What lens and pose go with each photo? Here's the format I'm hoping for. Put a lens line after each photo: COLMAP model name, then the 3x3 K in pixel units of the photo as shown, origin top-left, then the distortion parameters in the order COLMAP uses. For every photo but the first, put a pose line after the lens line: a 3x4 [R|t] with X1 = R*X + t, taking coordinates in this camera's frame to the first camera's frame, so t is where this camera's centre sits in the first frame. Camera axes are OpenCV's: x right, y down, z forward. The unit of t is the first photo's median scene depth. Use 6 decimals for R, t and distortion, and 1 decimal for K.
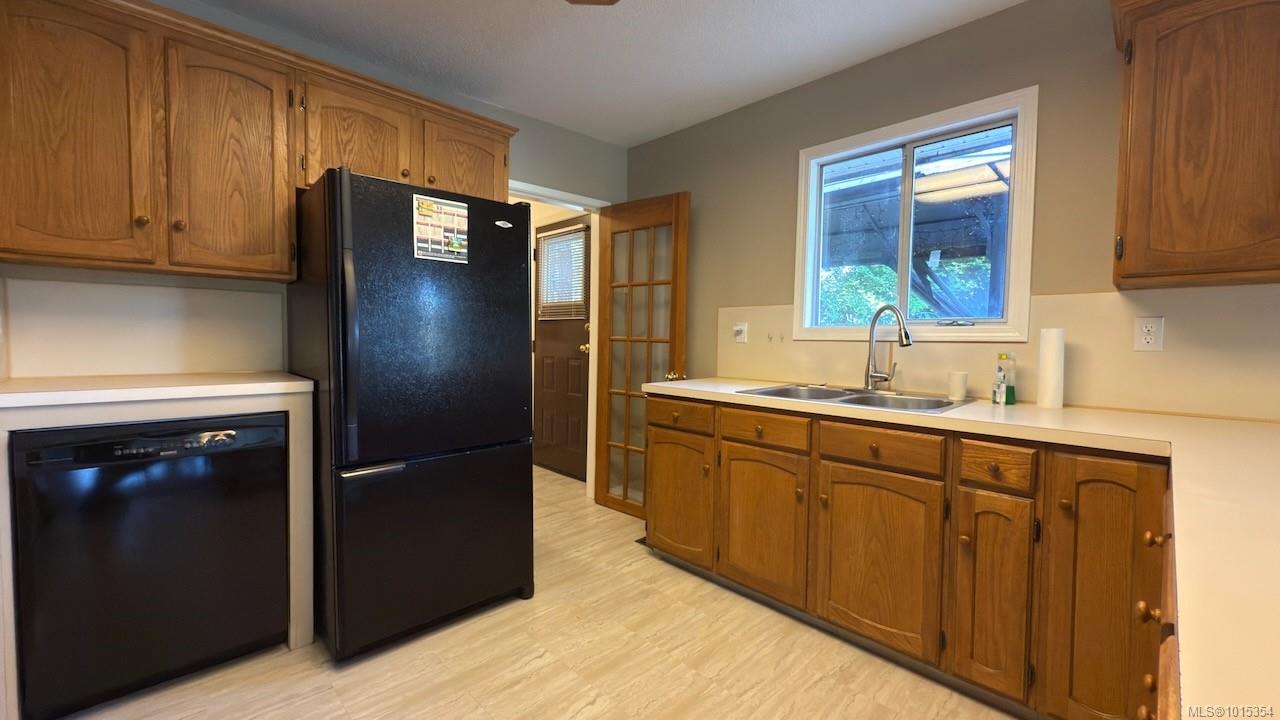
lens RADIAL K [[510.5, 0, 640.5], [0, 510.5, 363.7], [0, 0, 1]] dist [-0.000280, -0.000604]
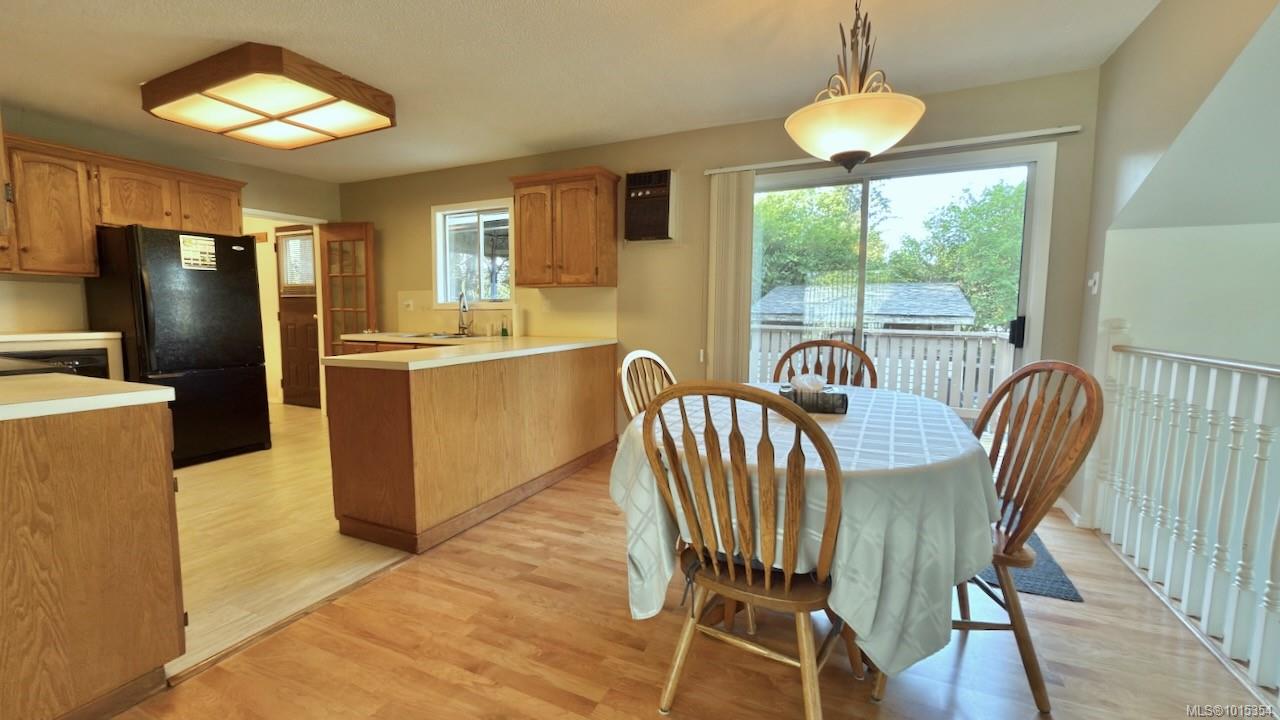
lens RADIAL K [[510.5, 0, 635.2], [0, 510.5, 359.9], [0, 0, 1]] dist [-0.000280, -0.000604]
pose [[0.937005, -0.041090, 0.346890, 0.434218], [0.024971, 0.998396, 0.050811, 0.077945], [-0.348422, -0.038948, 0.936528, -1.287853]]
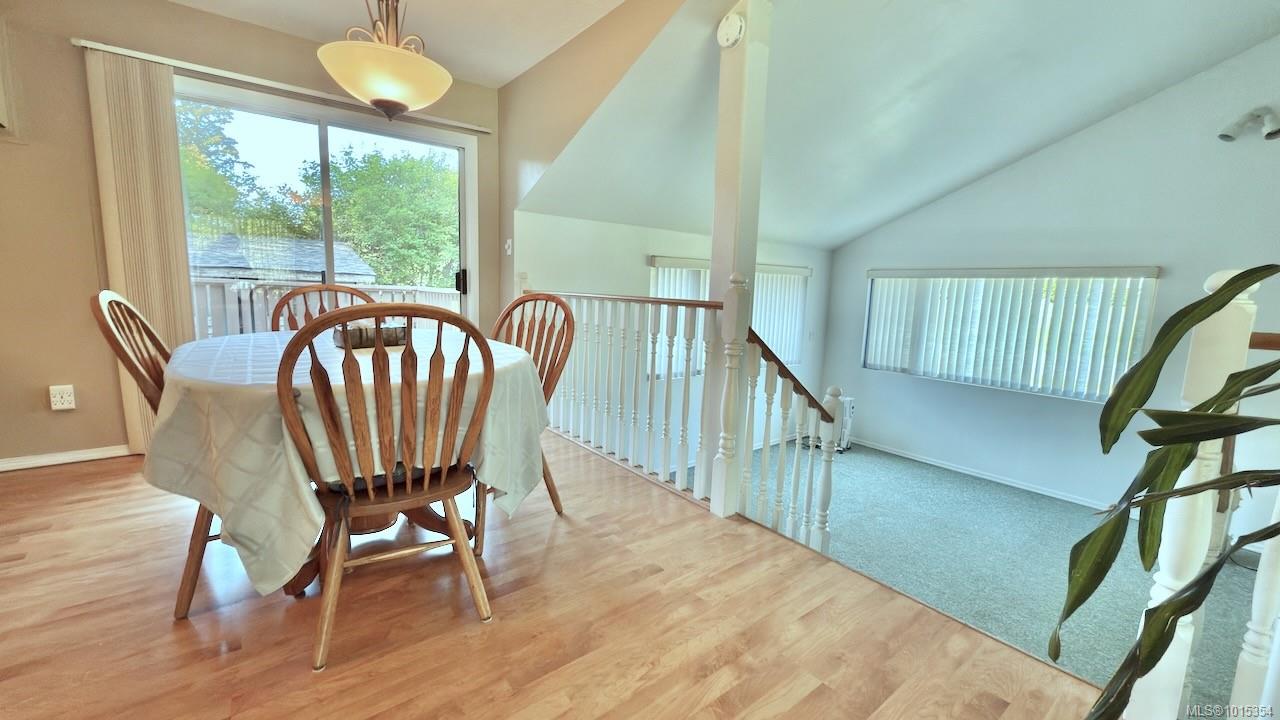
lens RADIAL K [[510.5, 0, 637.9], [0, 510.5, 357.6], [0, 0, 1]] dist [-0.000280, -0.000604]
pose [[0.113841, -0.147485, 0.982491, 0.170269], [0.018831, 0.989063, 0.146290, 0.111872], [-0.993320, 0.001847, 0.115374, -1.151364]]
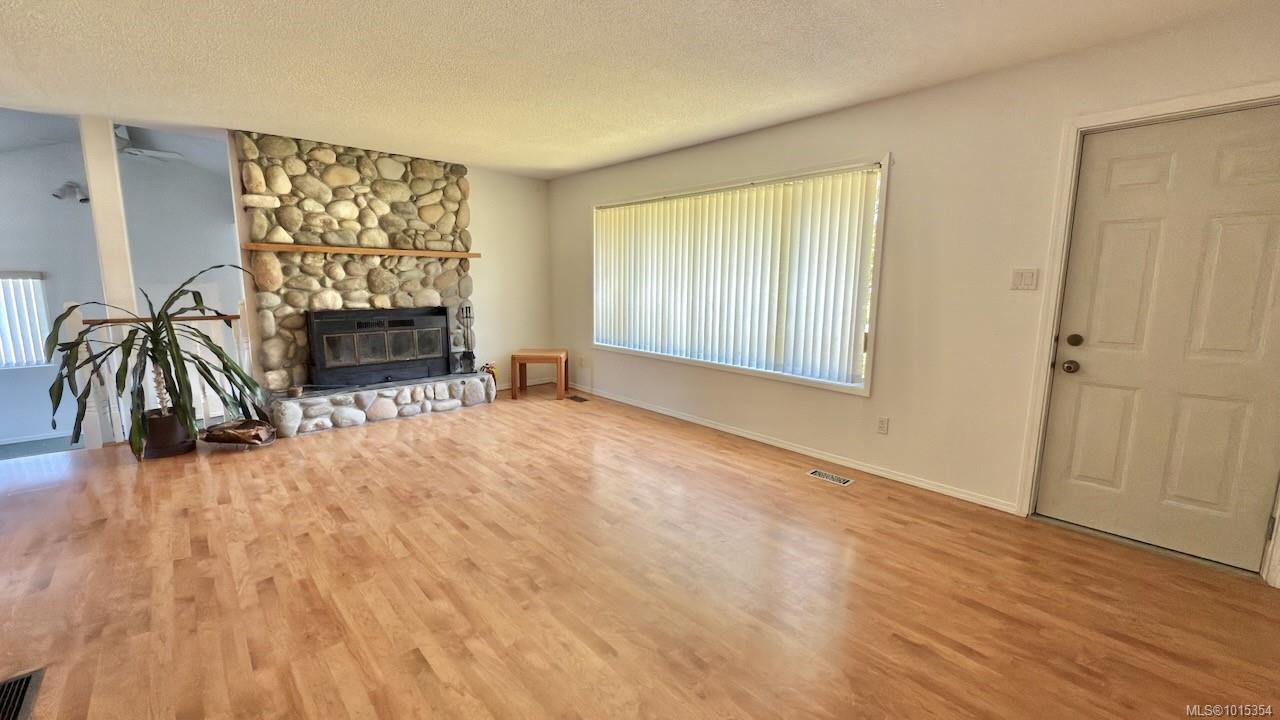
lens RADIAL K [[510.5, 0, 642.6], [0, 510.5, 359.5], [0, 0, 1]] dist [-0.000280, -0.000604]
pose [[-0.999131, -0.031595, 0.027168, -1.263421], [-0.025547, 0.979535, 0.199648, -0.095037], [-0.032920, 0.198781, -0.979491, 0.004903]]
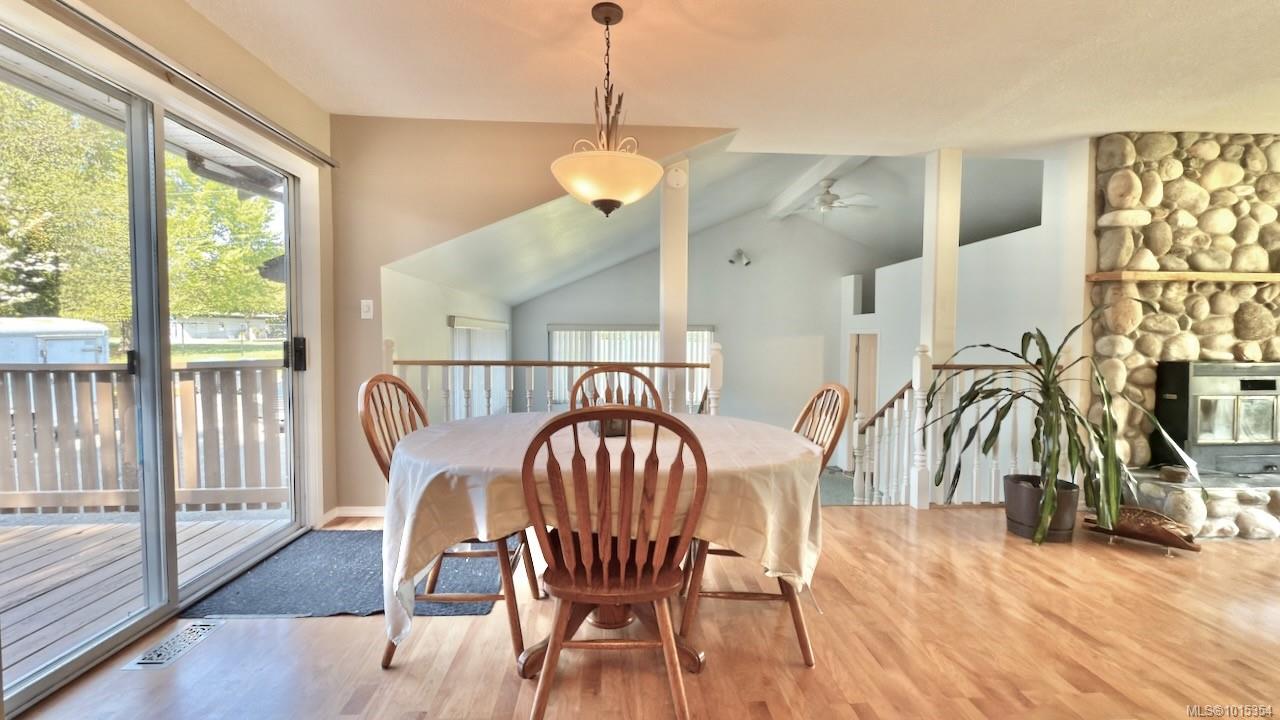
lens RADIAL K [[510.5, 0, 639.4], [0, 510.5, 359.5], [0, 0, 1]] dist [-0.000280, -0.000604]
pose [[-0.752242, -0.048997, 0.657063, 0.383320], [0.013263, 0.995903, 0.089448, 0.001526], [-0.658754, 0.076001, -0.748510, 0.127184]]
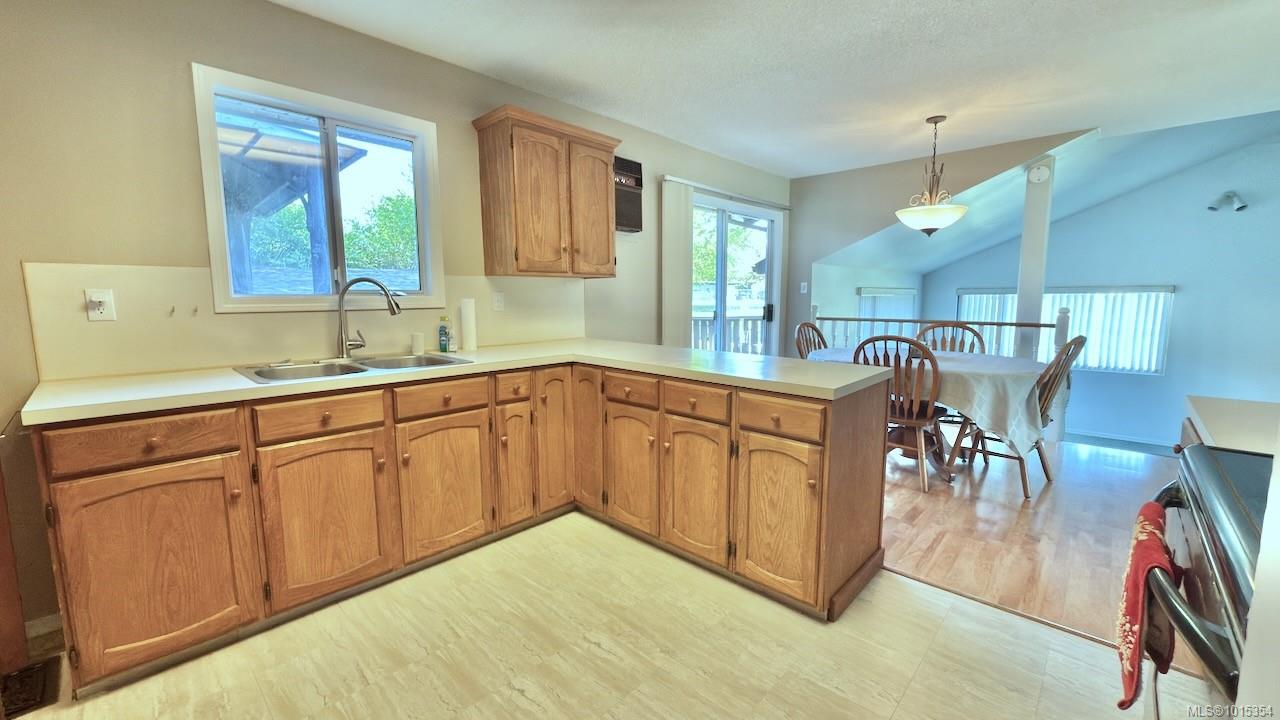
lens RADIAL K [[510.5, 0, 636.5], [0, 510.5, 360.1], [0, 0, 1]] dist [-0.000280, -0.000604]
pose [[-0.036438, -0.137728, 0.989800, -0.669283], [0.052119, 0.988848, 0.139514, -0.065767], [-0.997976, 0.056672, -0.028854, 0.487077]]
